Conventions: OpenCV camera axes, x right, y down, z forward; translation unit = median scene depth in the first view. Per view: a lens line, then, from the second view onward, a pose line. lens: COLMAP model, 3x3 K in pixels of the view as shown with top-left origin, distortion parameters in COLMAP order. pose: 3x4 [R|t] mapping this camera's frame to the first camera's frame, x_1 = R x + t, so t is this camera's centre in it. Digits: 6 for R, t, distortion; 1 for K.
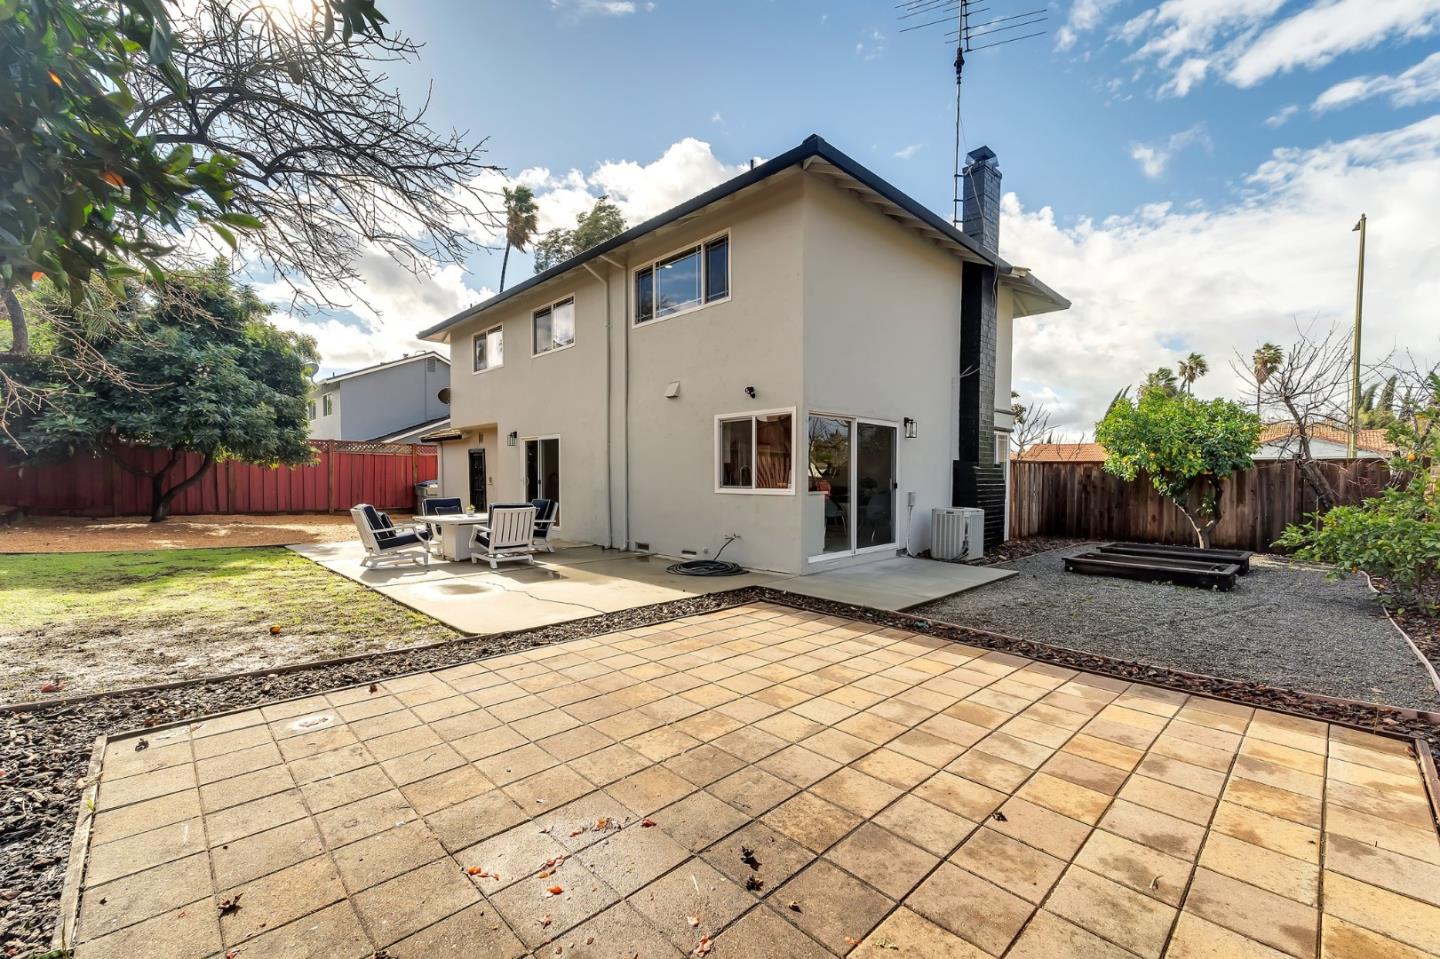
lens RADIAL K [[584.6, 0, 709.8], [0, 584.6, 480.0], [0, 0, 1]] dist [0.000357, -0.000620]
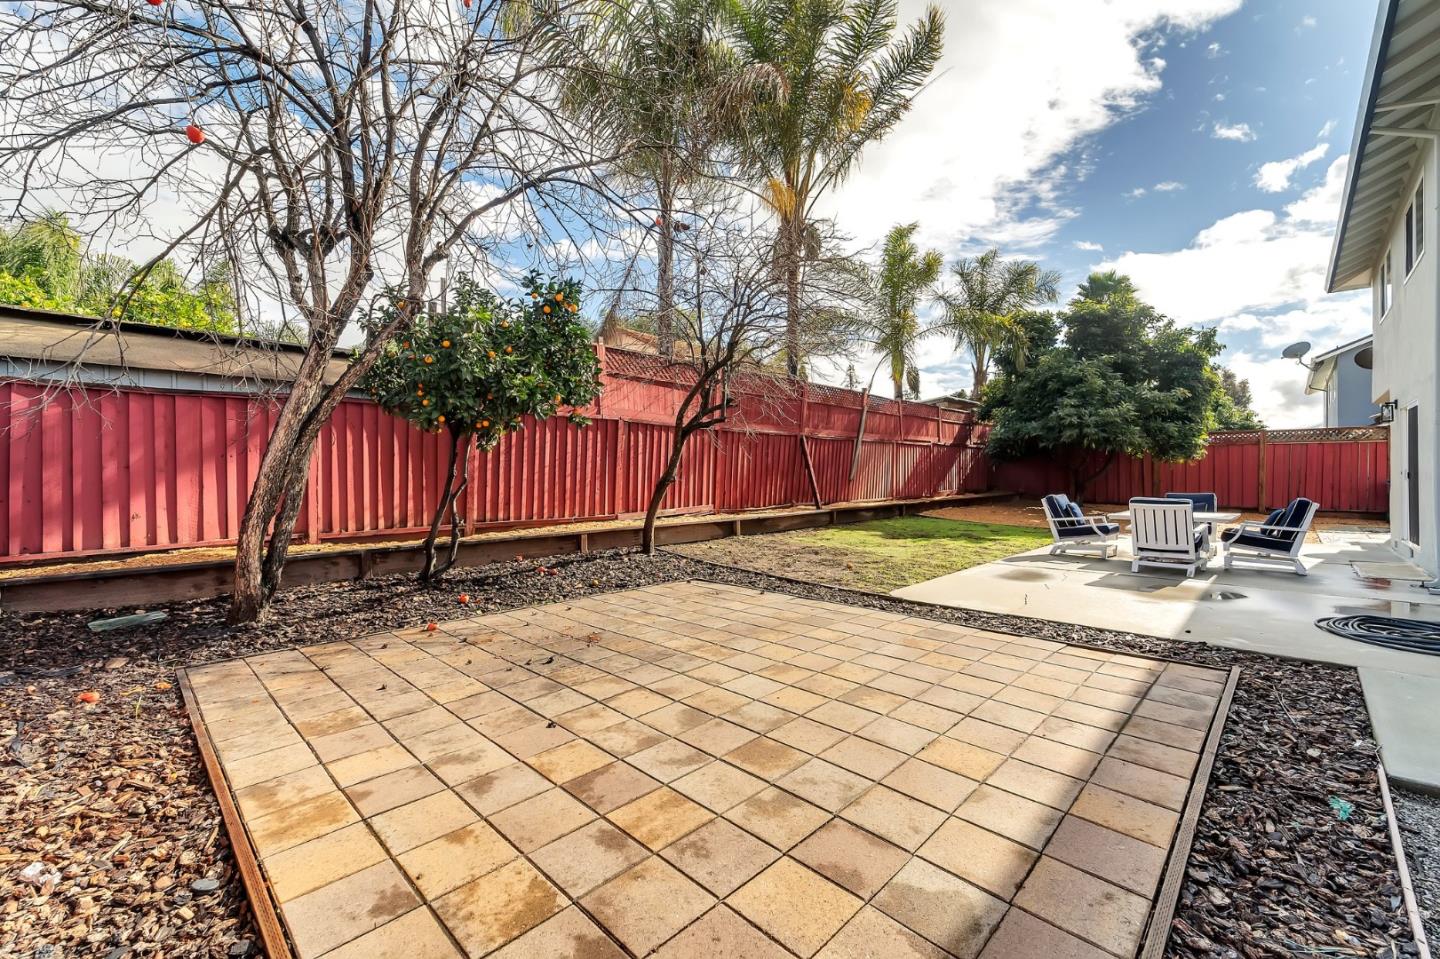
lens RADIAL K [[584.6, 0, 709.2], [0, 584.6, 479.6], [0, 0, 1]] dist [0.000357, -0.000620]
pose [[0.044697, 0.006267, -0.998981, 1.390719], [-0.002769, 0.999977, 0.006150, 0.036247], [0.998997, 0.002491, 0.044714, 1.017506]]
